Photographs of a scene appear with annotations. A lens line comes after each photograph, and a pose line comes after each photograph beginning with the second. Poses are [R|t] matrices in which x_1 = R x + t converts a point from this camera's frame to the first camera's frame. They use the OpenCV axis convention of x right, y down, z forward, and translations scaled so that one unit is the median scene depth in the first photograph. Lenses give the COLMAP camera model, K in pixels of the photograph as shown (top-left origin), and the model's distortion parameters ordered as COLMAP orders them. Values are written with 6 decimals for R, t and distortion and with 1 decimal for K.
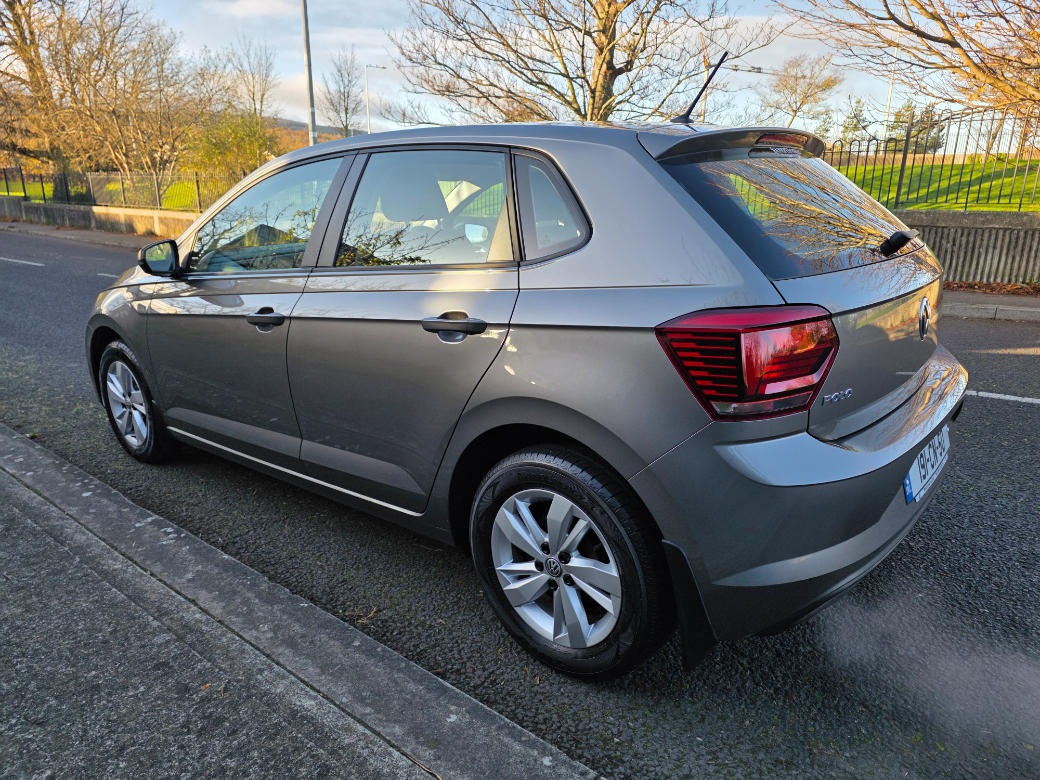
lens RADIAL K [[697.4, 0, 522.0], [0, 697.4, 388.9], [0, 0, 1]] dist [0.022630, -0.006713]
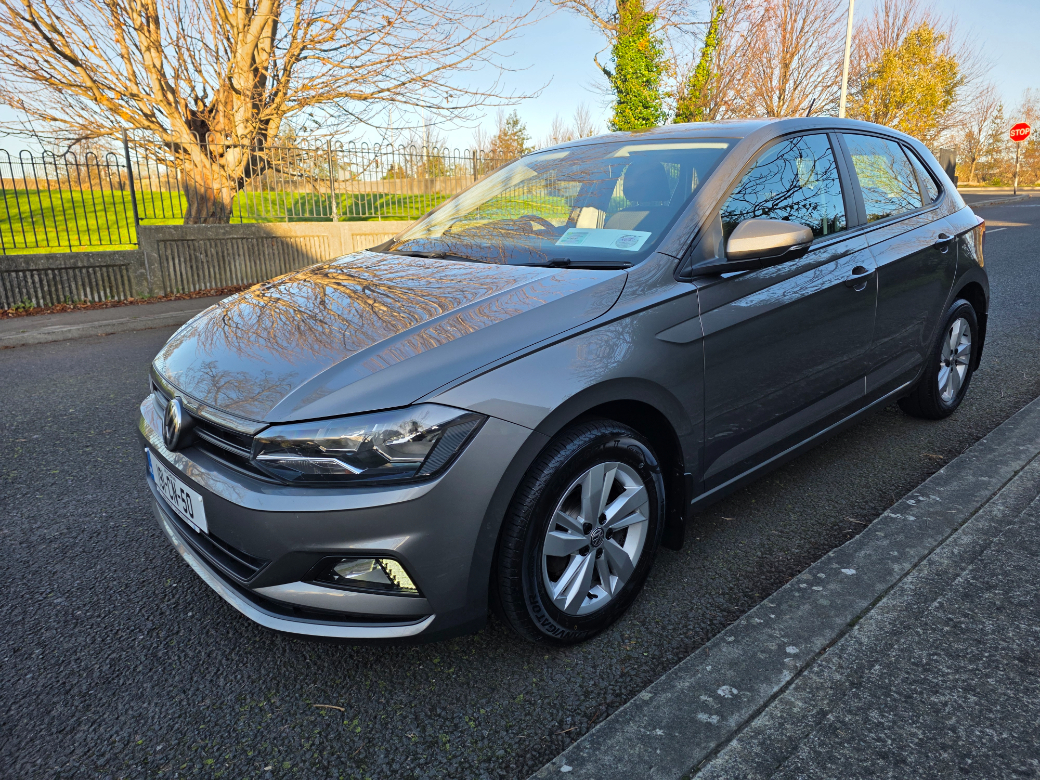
lens RADIAL K [[697.4, 0, 524.3], [0, 697.4, 389.9], [0, 0, 1]] dist [0.022630, -0.006713]
pose [[0.150878, -0.252381, 0.955793, -0.421156], [0.293420, 0.934722, 0.200499, -0.085082], [-0.944002, 0.250198, 0.215083, 0.358649]]
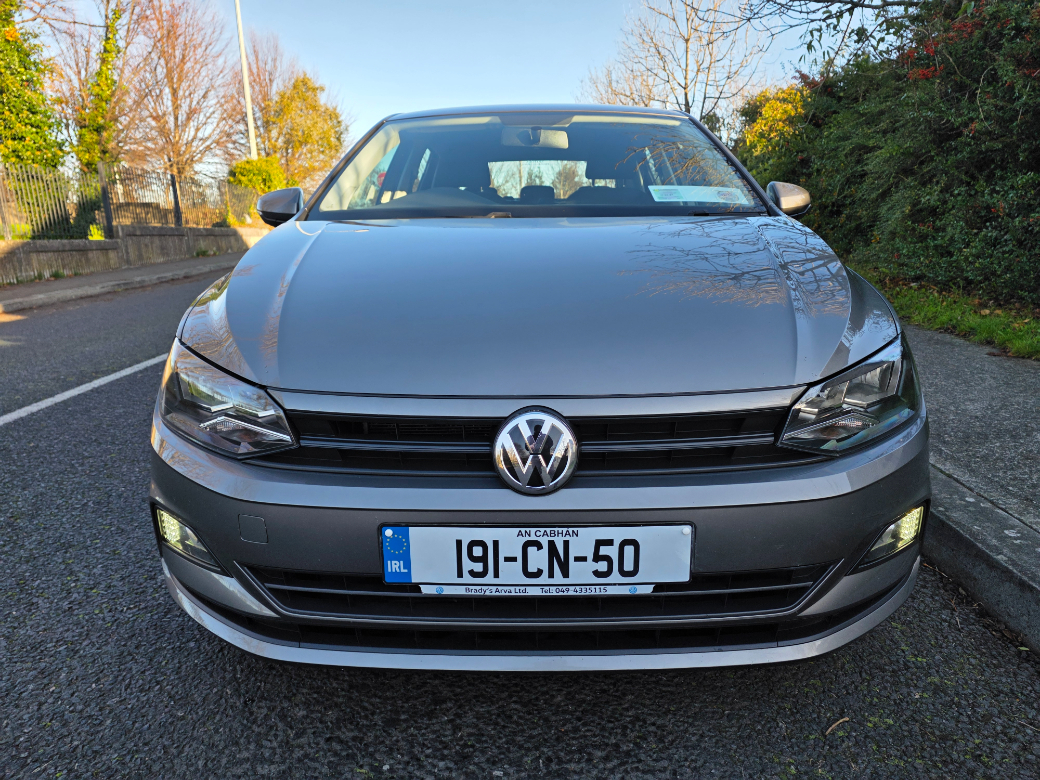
lens RADIAL K [[697.4, 0, 522.3], [0, 697.4, 396.1], [0, 0, 1]] dist [0.022630, -0.006713]
pose [[-0.633226, -0.166099, 0.755934, -0.326576], [0.230703, 0.891794, 0.389205, -0.126066], [-0.738784, 0.420850, -0.526388, 0.583998]]
